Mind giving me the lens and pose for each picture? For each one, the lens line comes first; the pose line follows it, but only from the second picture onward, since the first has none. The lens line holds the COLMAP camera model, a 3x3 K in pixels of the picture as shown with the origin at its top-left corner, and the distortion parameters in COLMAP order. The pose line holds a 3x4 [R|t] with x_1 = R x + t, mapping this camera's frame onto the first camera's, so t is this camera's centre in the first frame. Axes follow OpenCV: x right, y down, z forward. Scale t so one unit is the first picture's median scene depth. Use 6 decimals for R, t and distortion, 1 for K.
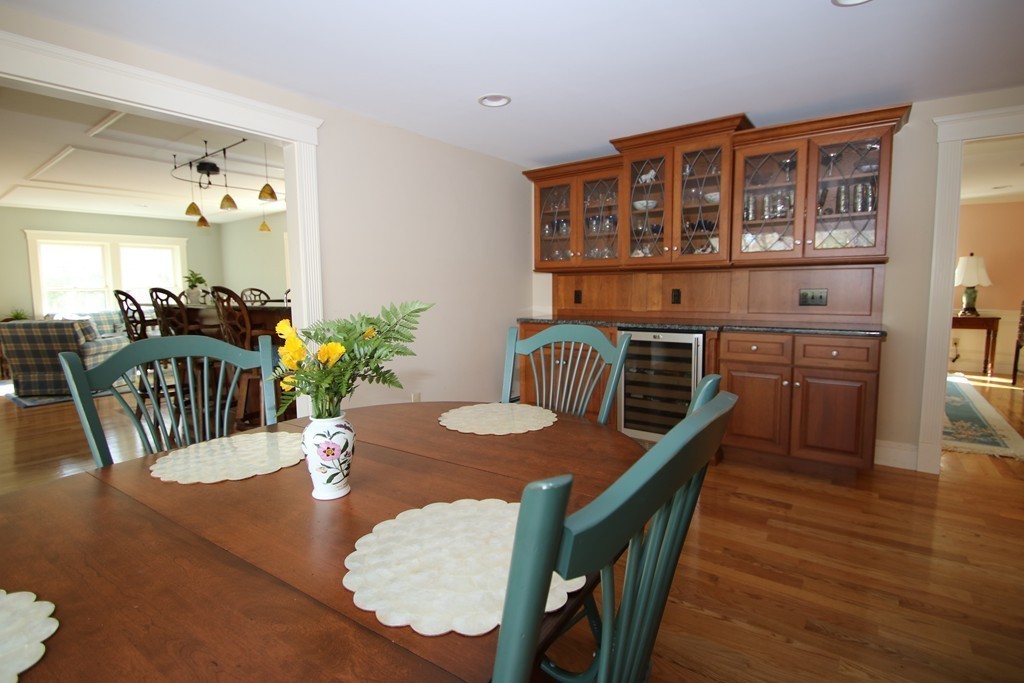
lens RADIAL K [[476.5, 0, 512.0], [0, 476.5, 341.5], [0, 0, 1]] dist [0.020803, -0.025103]
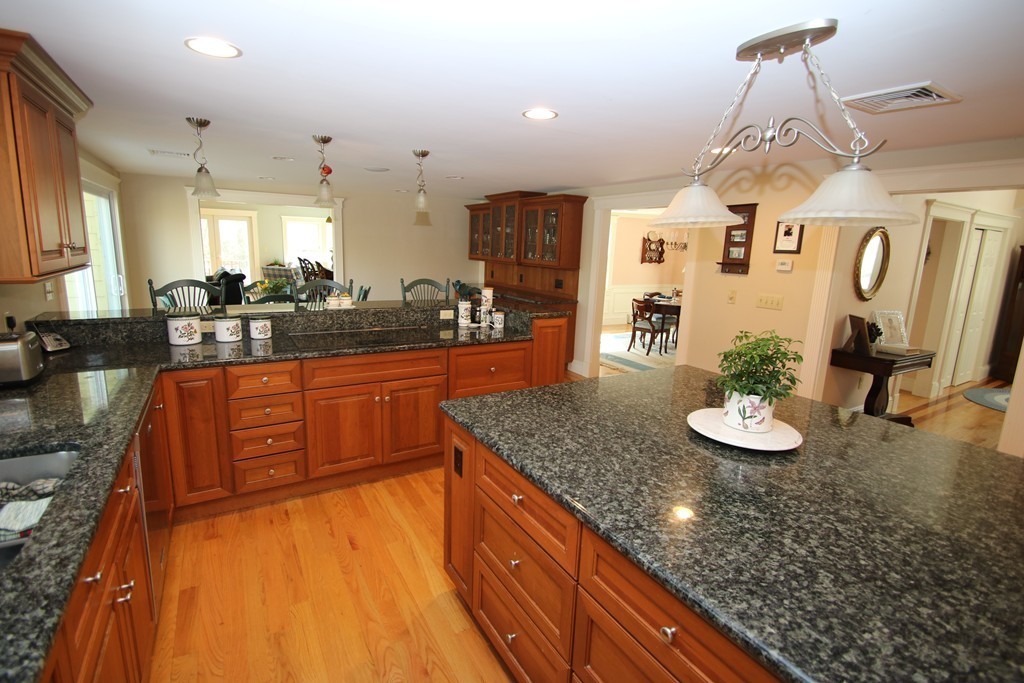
lens RADIAL K [[476.5, 0, 512.0], [0, 476.5, 341.5], [0, 0, 1]] dist [0.020803, -0.025103]
pose [[0.921004, 0.117281, -0.371478, 0.645892], [-0.085120, 0.991148, 0.101883, -0.022506], [0.380139, -0.062215, 0.922835, -0.466416]]
